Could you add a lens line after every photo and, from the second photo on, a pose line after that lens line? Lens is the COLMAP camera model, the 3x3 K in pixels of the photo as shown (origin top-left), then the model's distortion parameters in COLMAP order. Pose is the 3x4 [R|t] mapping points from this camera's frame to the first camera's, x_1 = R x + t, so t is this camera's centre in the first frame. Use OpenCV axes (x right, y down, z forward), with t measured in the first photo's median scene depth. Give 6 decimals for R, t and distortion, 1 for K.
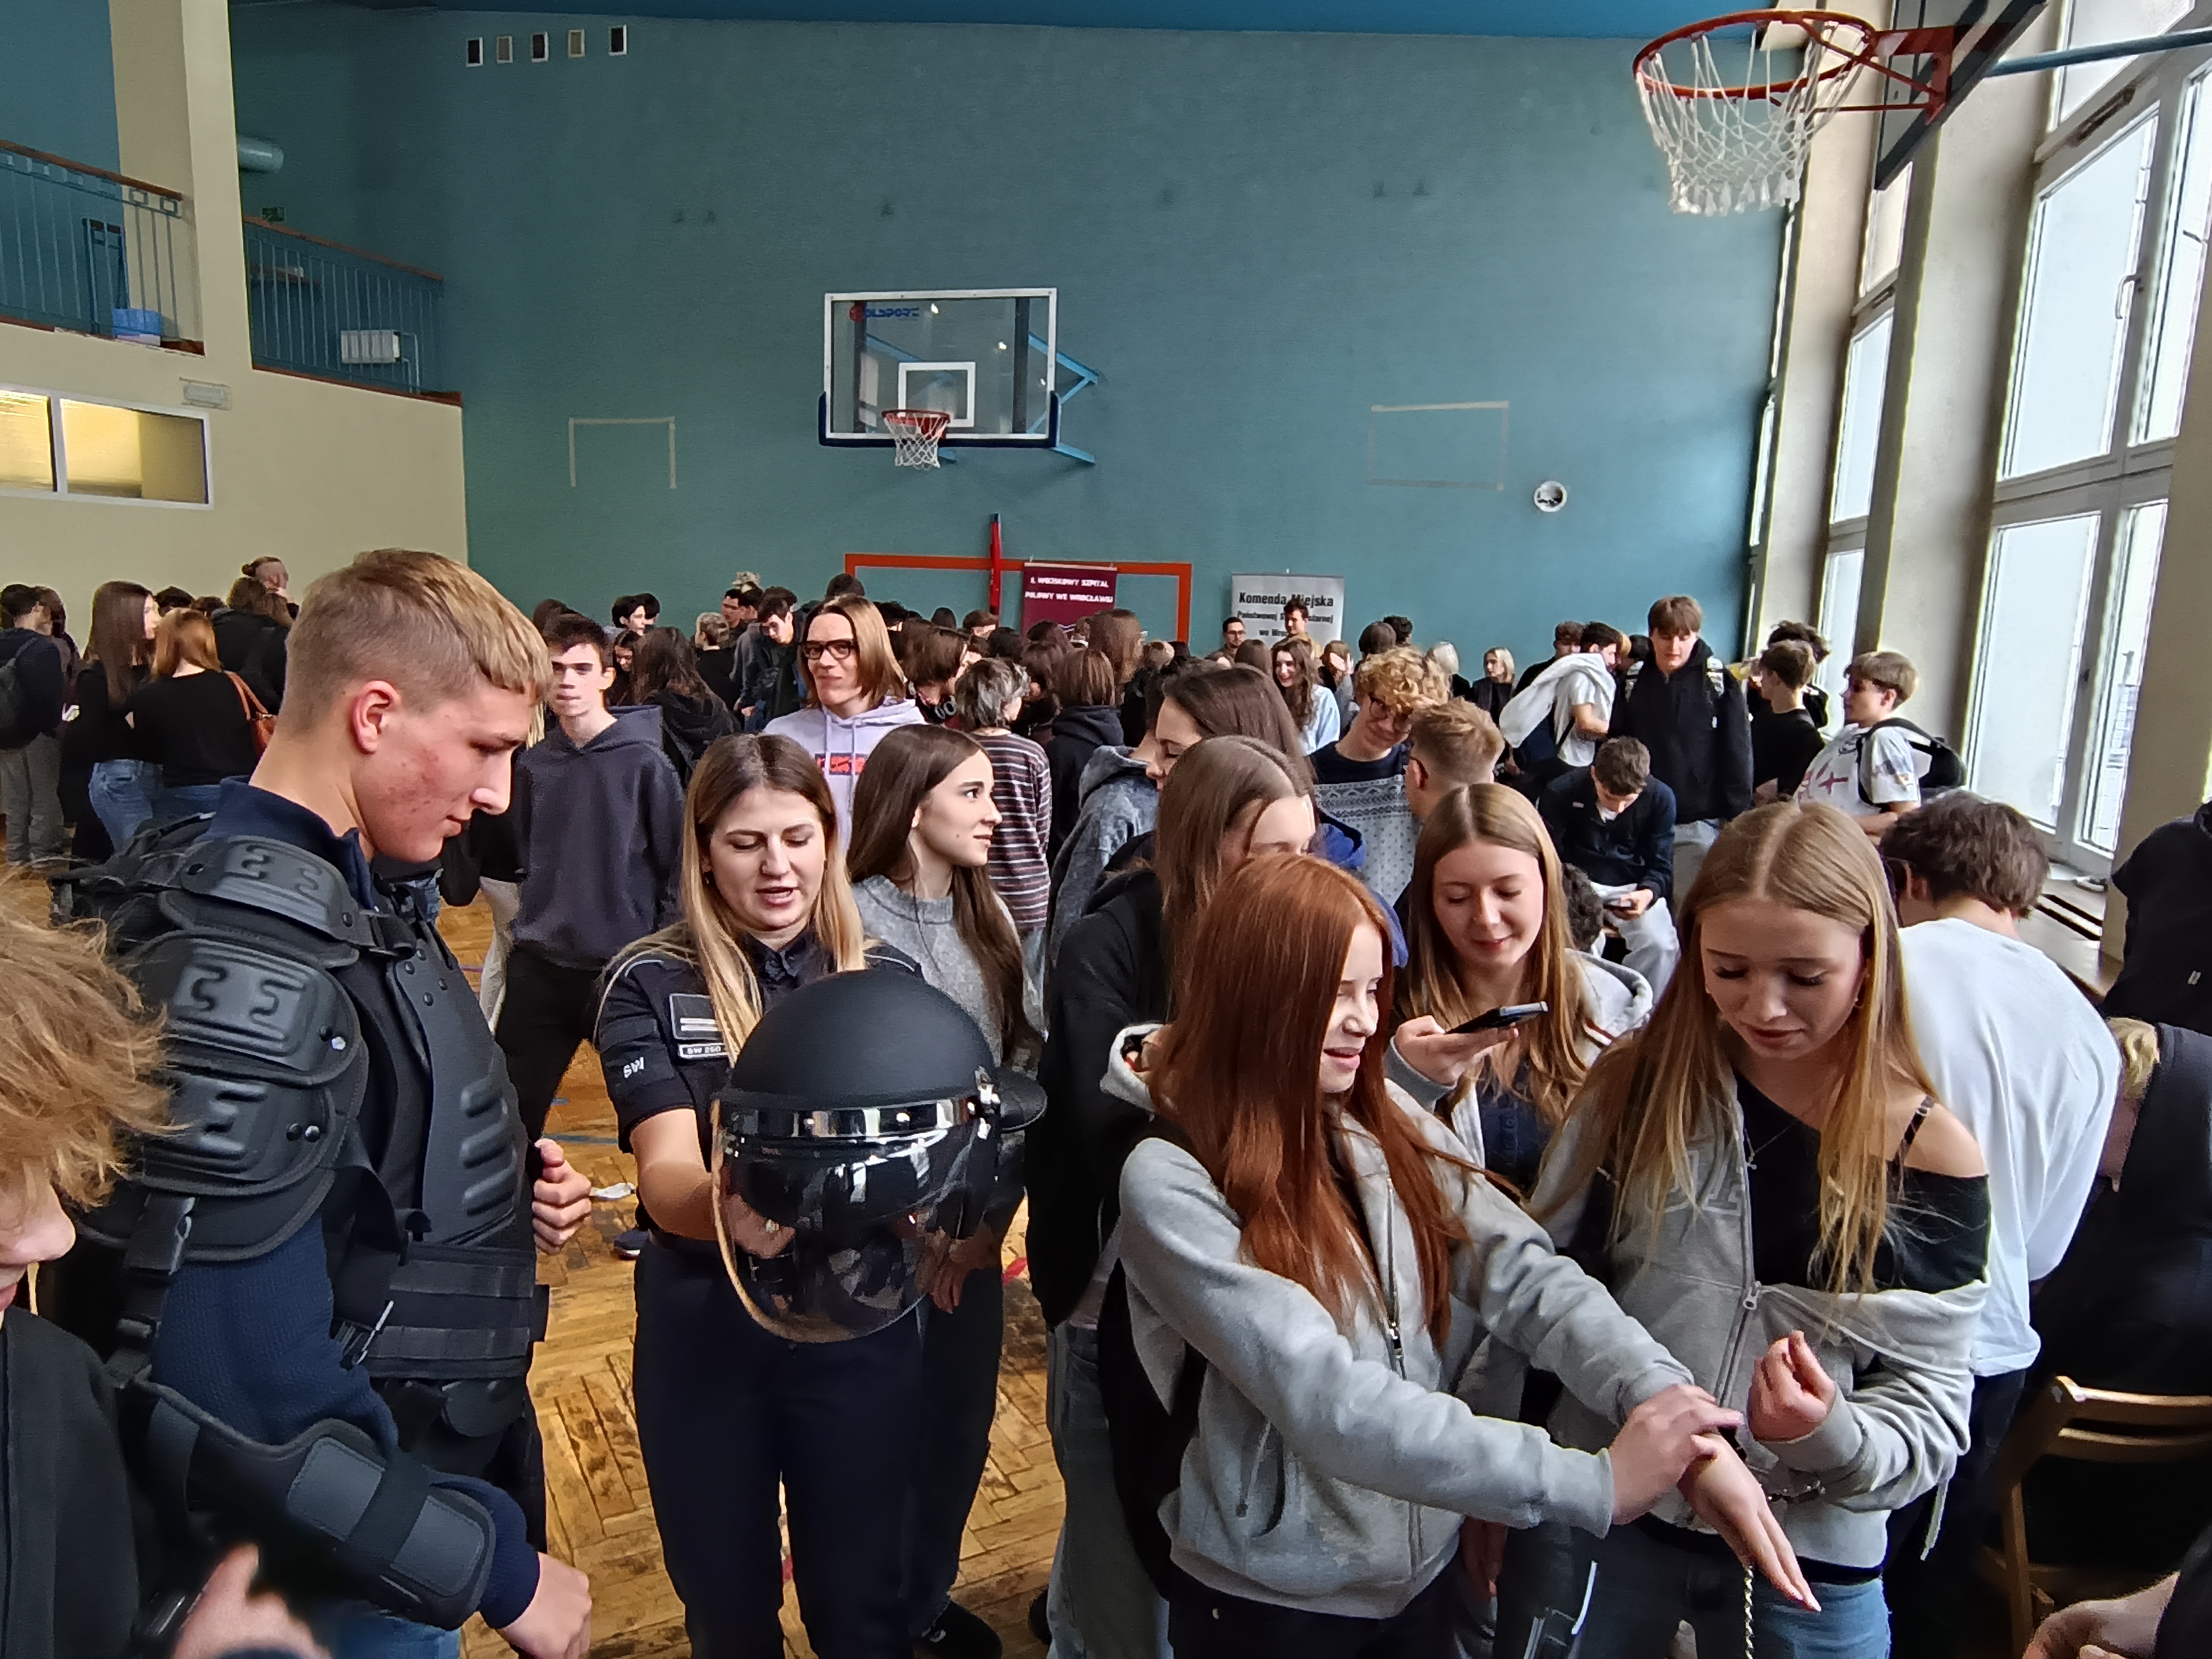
lens RADIAL K [[1485.7, 0, 1106.2], [0, 1485.7, 830.7], [0, 0, 1]] dist [0.000277, -0.000139]
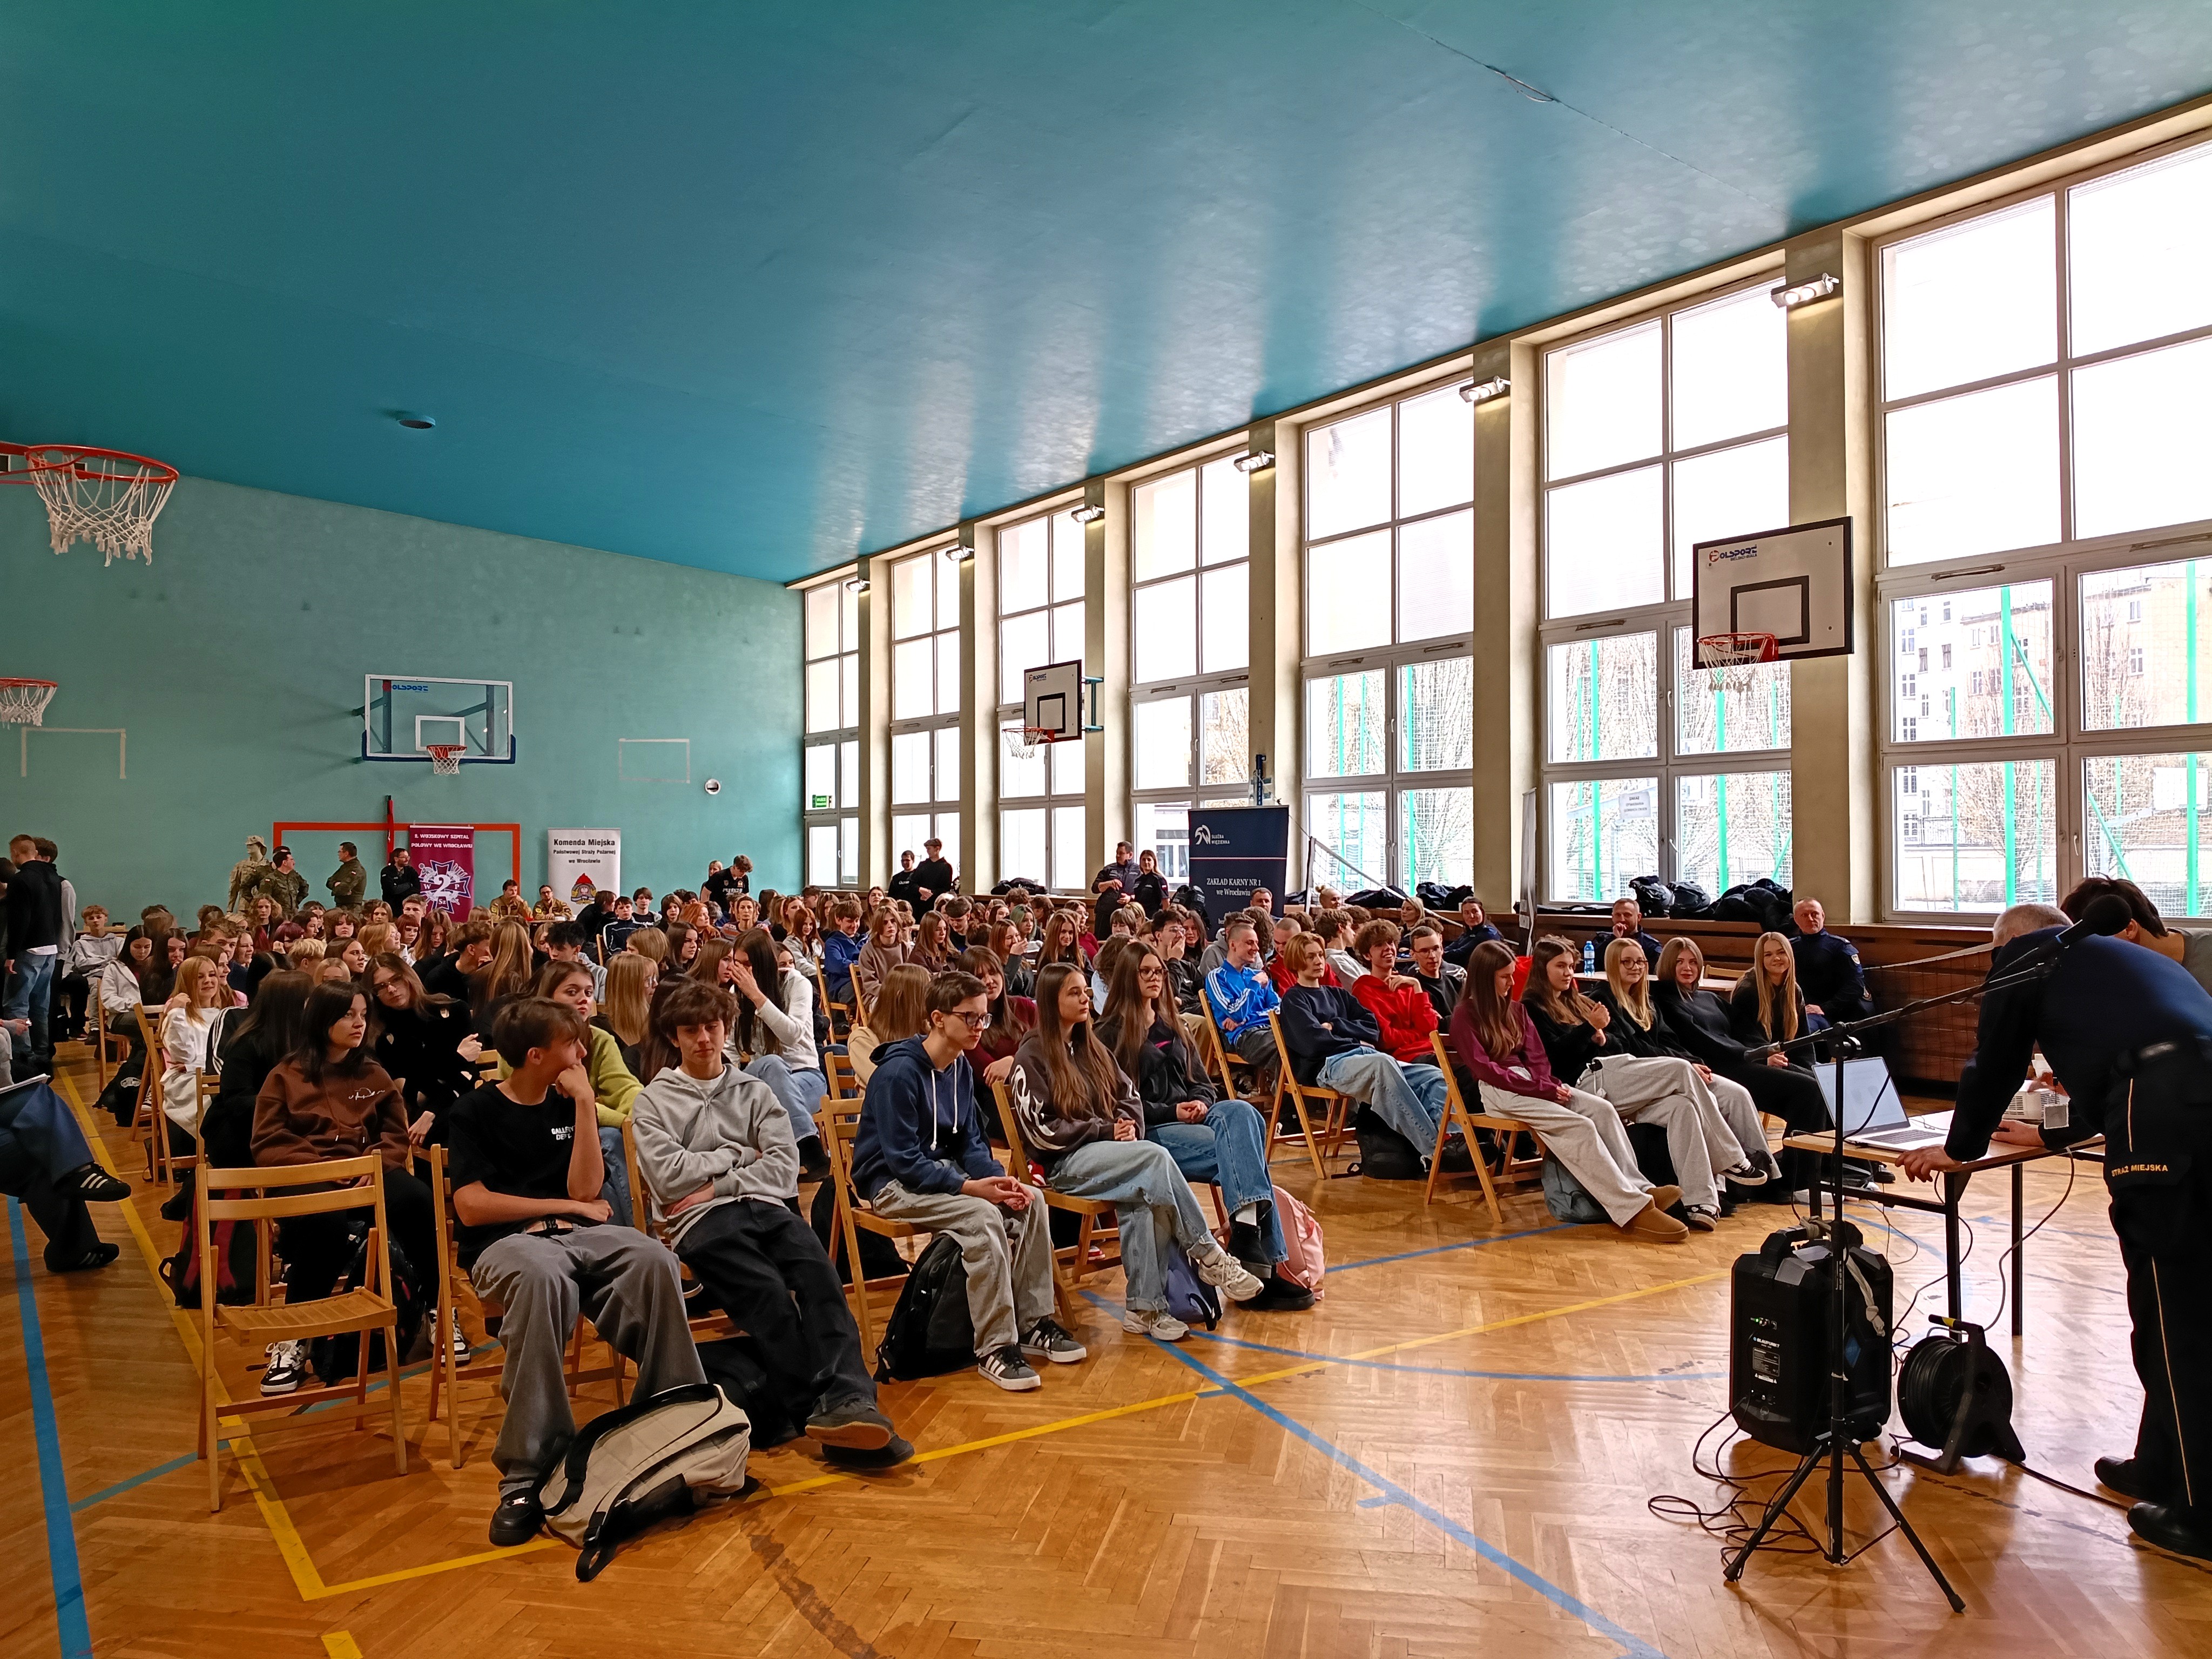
lens RADIAL K [[1674.6, 0, 1105.6], [0, 1674.6, 835.6], [0, 0, 1]] dist [-0.004928, -0.001341]
pose [[0.649192, -0.027951, 0.760111, -1.007481], [0.149632, 0.984490, -0.091595, 0.116409], [-0.745762, 0.173199, 0.643305, -0.774611]]
